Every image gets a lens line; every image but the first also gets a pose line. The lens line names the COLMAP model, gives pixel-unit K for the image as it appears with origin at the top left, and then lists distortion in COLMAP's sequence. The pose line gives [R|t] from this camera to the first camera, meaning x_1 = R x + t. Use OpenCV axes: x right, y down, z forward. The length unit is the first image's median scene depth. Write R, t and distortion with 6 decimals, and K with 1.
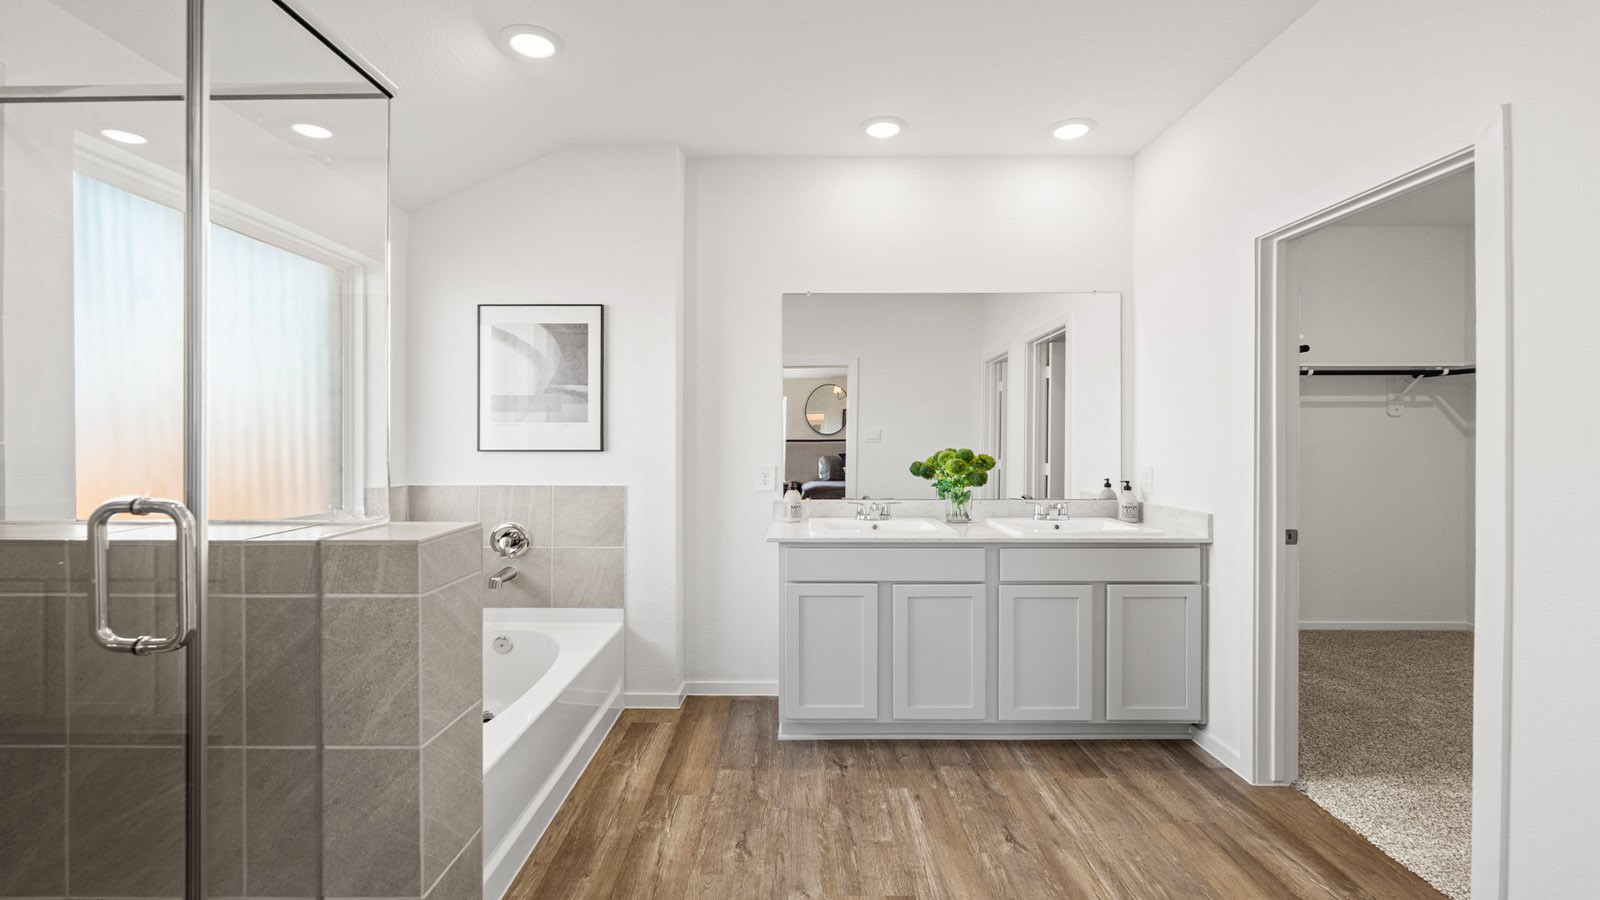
lens RADIAL K [[708.5, 0, 795.0], [0, 708.5, 437.0], [0, 0, 1]] dist [-0.000578, -0.000266]
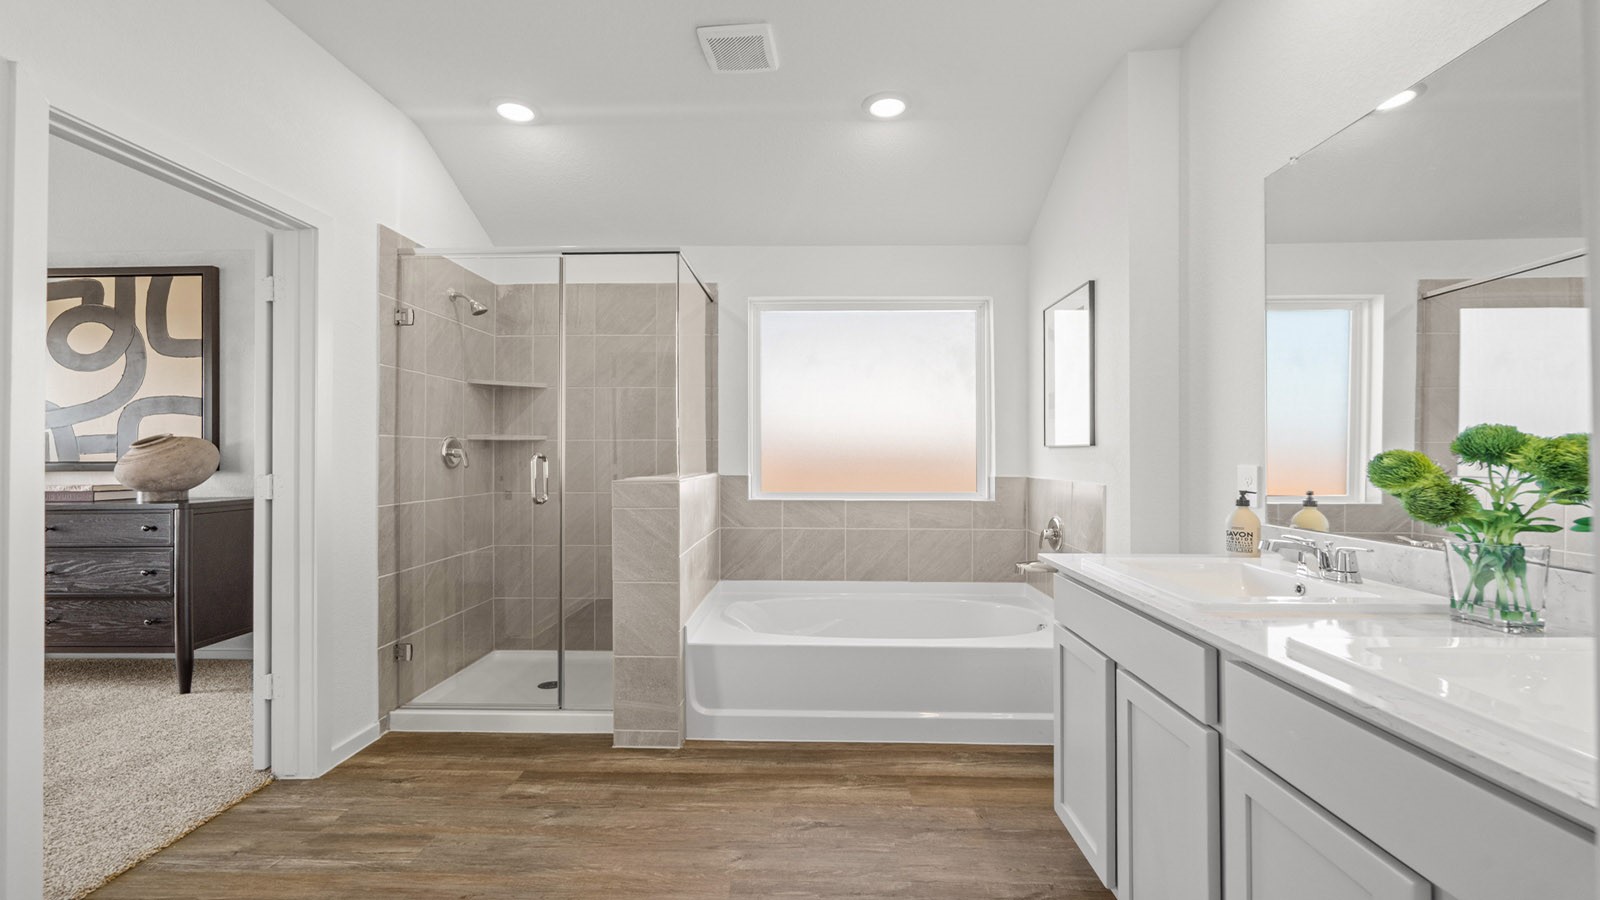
lens RADIAL K [[700.0, 0, 797.2], [0, 700.0, 446.4], [0, 0, 1]] dist [-0.002125, -0.000458]
pose [[-0.026400, -0.011983, -0.999580, 0.708009], [0.001830, 0.999926, -0.012035, 0.035942], [0.999650, -0.002147, -0.026376, 0.756707]]
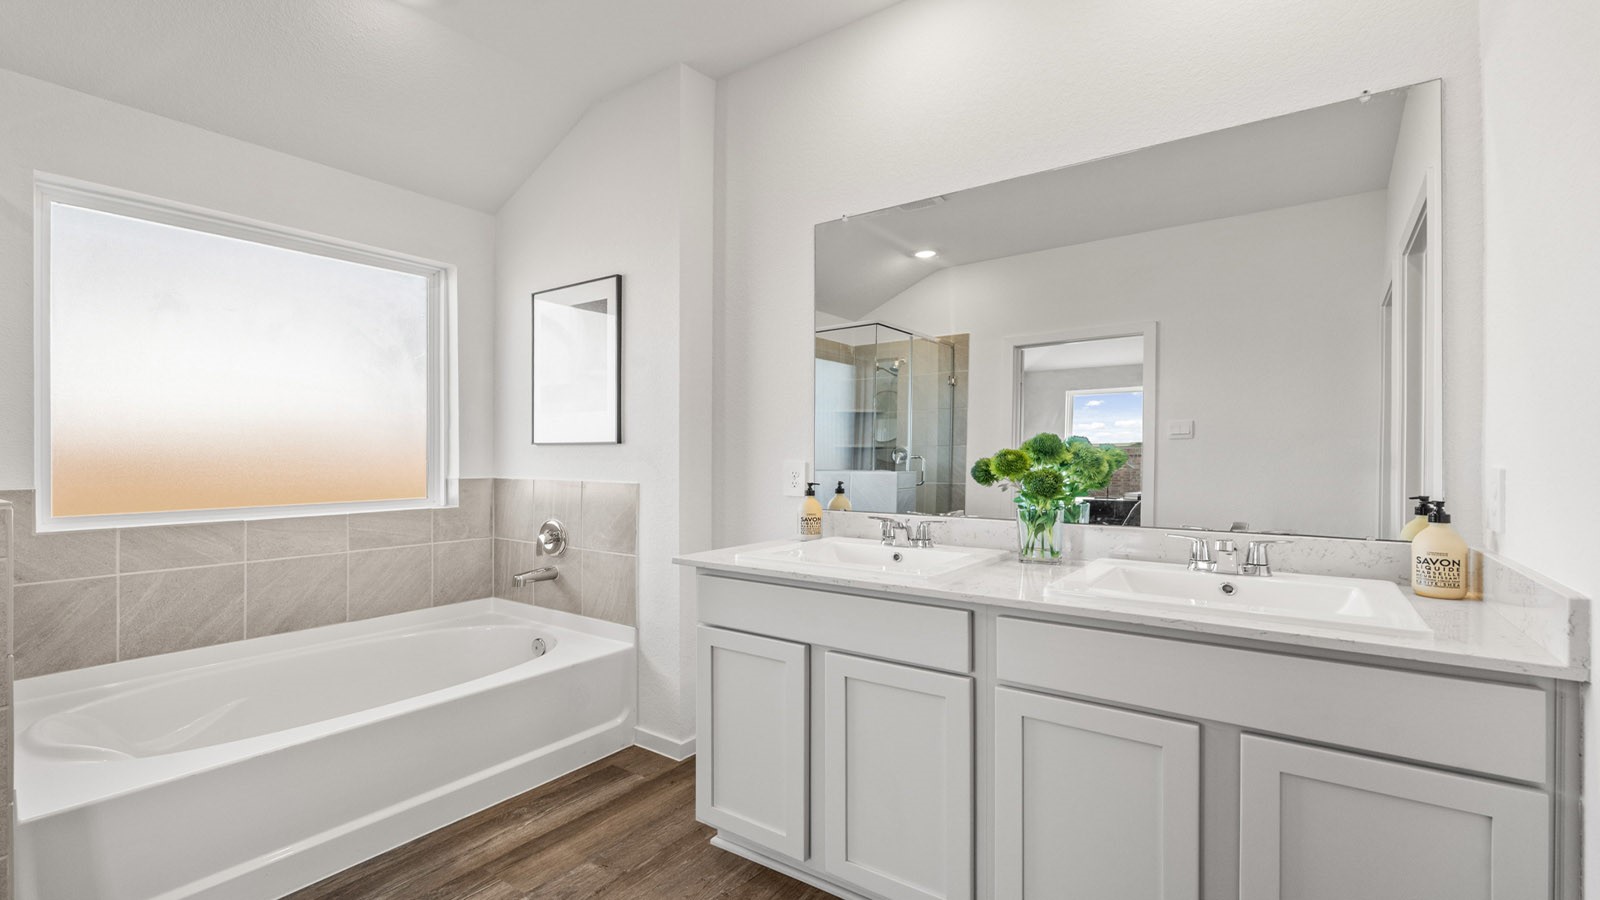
lens RADIAL K [[700.7, 0, 793.5], [0, 700.7, 451.3], [0, 0, 1]] dist [-0.001386, -0.000422]
pose [[0.812821, -0.001656, -0.582512, 0.466979], [0.001243, 0.999999, -0.001109, 0.036132], [0.582513, 0.000177, 0.812822, 0.491796]]
